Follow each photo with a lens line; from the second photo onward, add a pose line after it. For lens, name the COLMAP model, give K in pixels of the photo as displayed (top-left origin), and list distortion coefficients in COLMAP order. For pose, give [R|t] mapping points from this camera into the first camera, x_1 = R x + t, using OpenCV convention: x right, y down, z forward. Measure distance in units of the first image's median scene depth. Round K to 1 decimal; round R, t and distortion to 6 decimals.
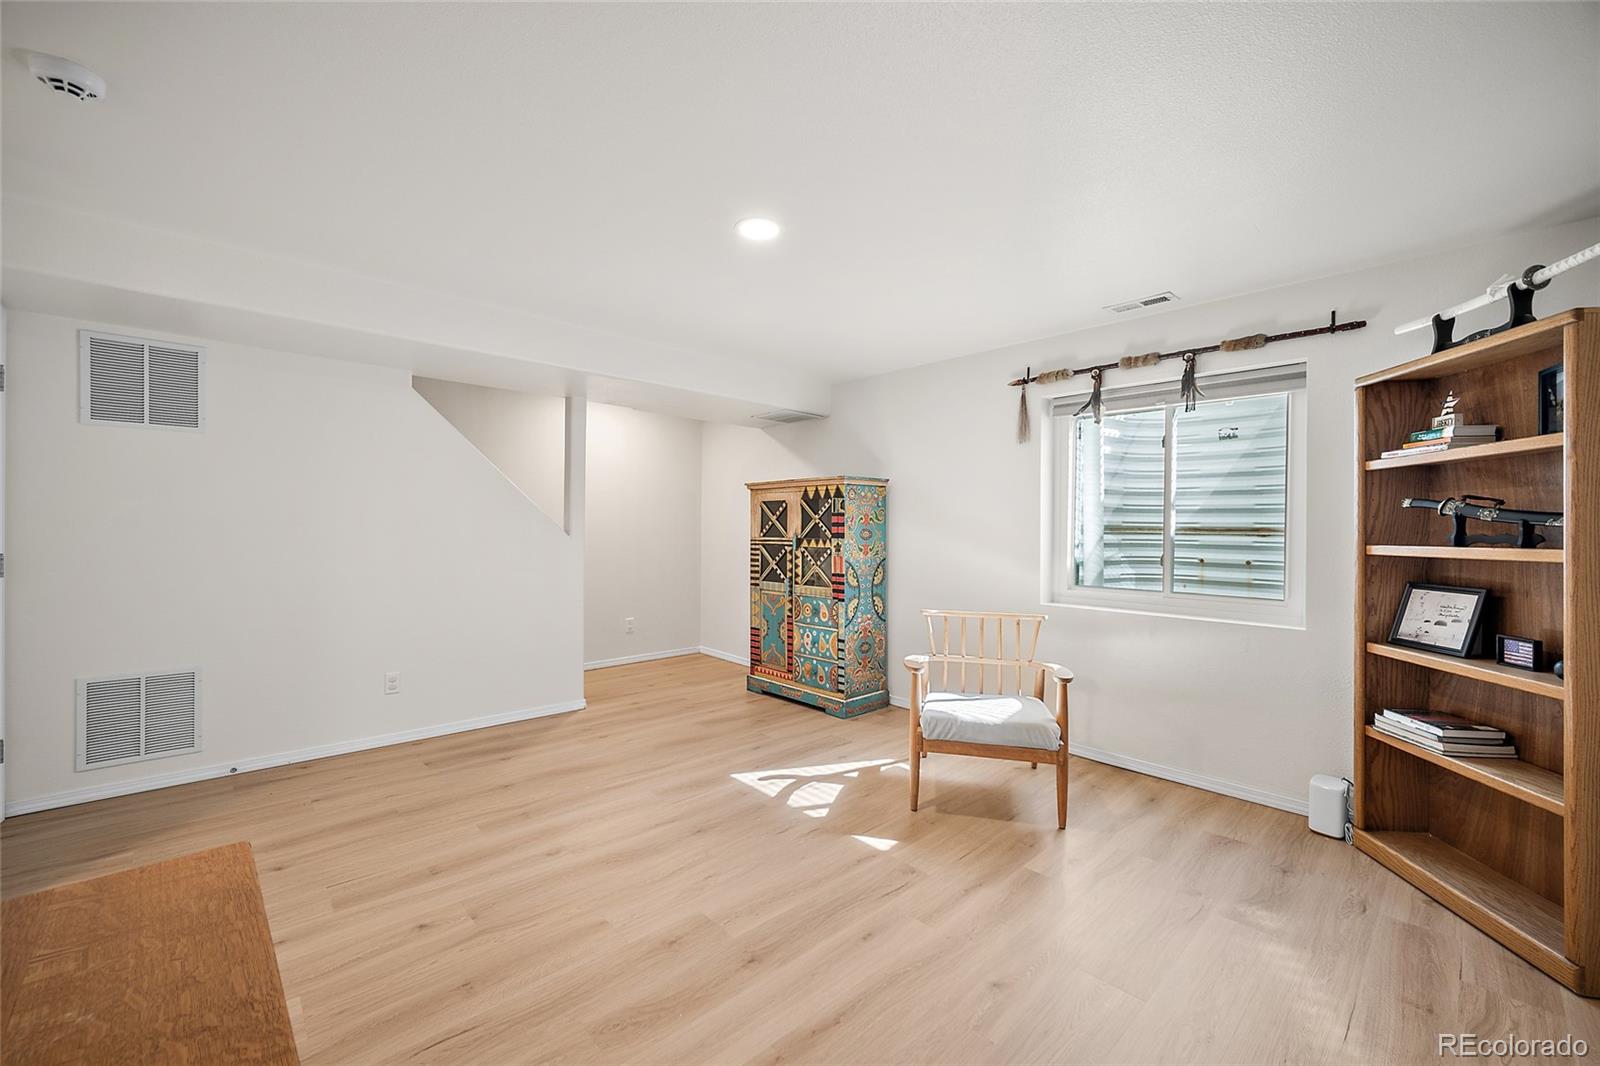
lens RADIAL K [[638.3, 0, 789.3], [0, 638.3, 531.3], [0, 0, 1]] dist [-0.001555, -0.000062]
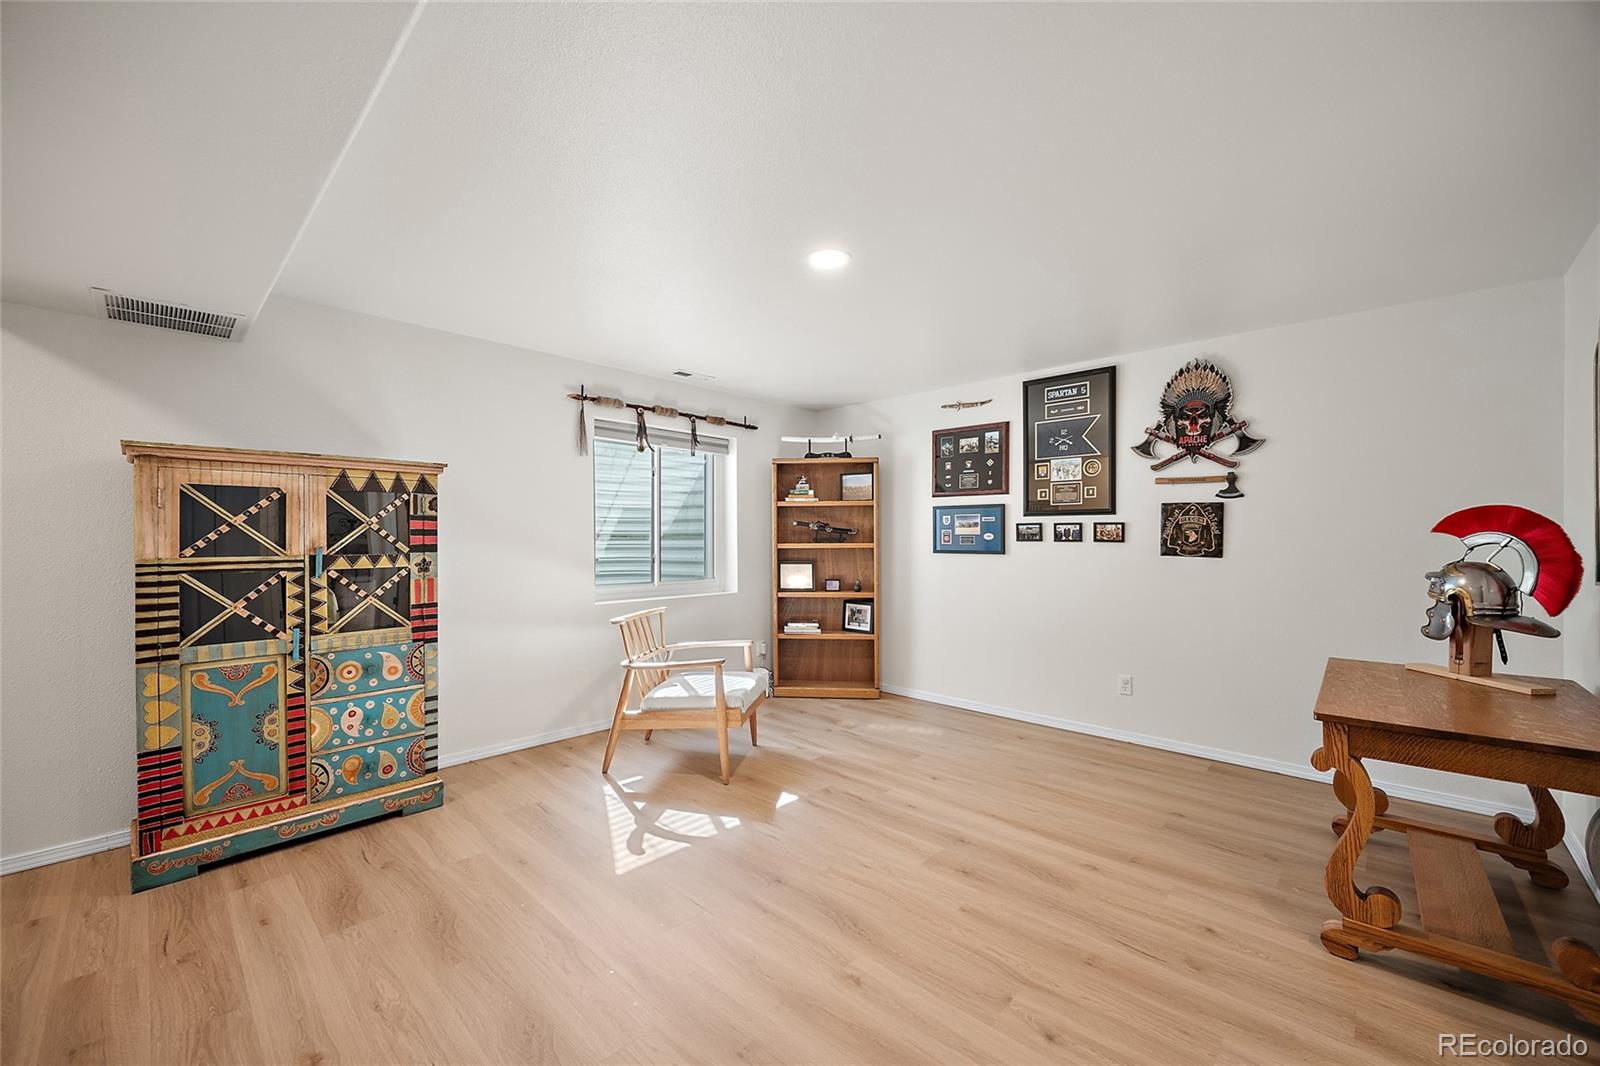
lens RADIAL K [[631.0, 0, 790.0], [0, 631.0, 541.6], [0, 0, 1]] dist [-0.000560, -0.000477]
pose [[-0.072092, -0.016473, 0.997262, -0.623951], [0.003513, 0.999853, 0.016770, -0.010419], [-0.997392, 0.004713, -0.072023, 0.645506]]
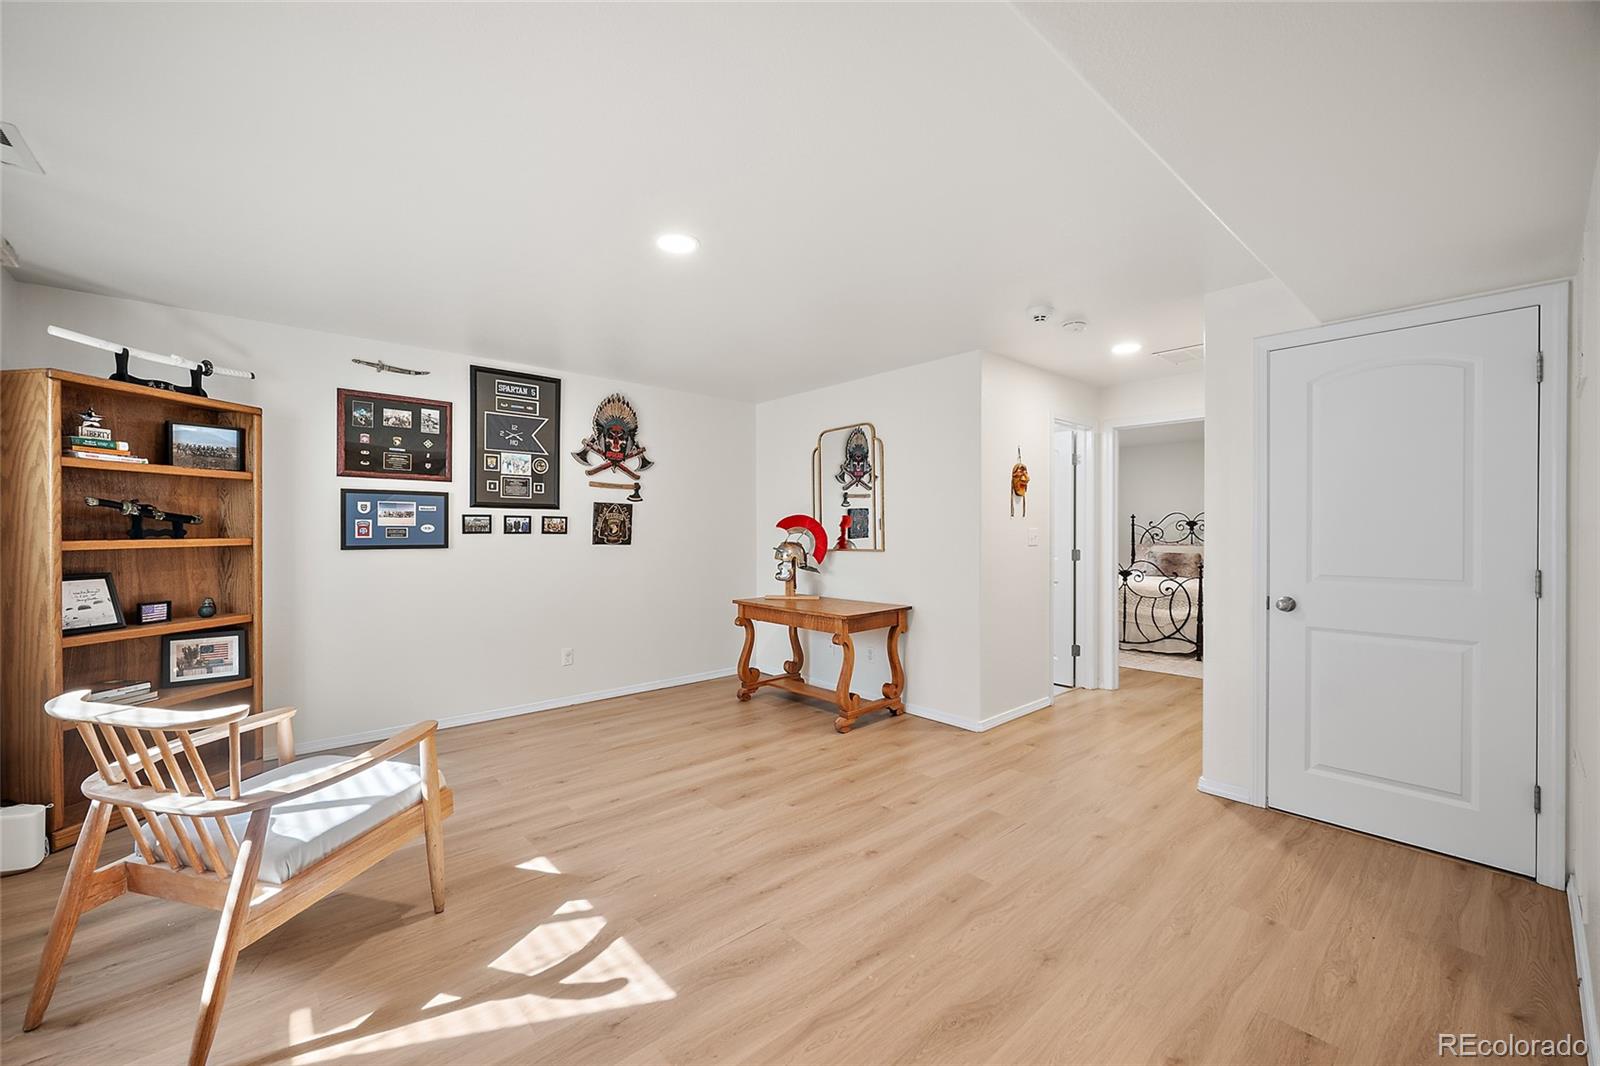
lens RADIAL K [[631.0, 0, 790.0], [0, 631.0, 541.6], [0, 0, 1]] dist [-0.000560, -0.000477]
pose [[-0.999759, -0.010550, 0.019236, -0.145670], [-0.010140, 0.999723, 0.021247, -0.006015], [-0.019454, 0.021047, -0.999589, 1.144952]]
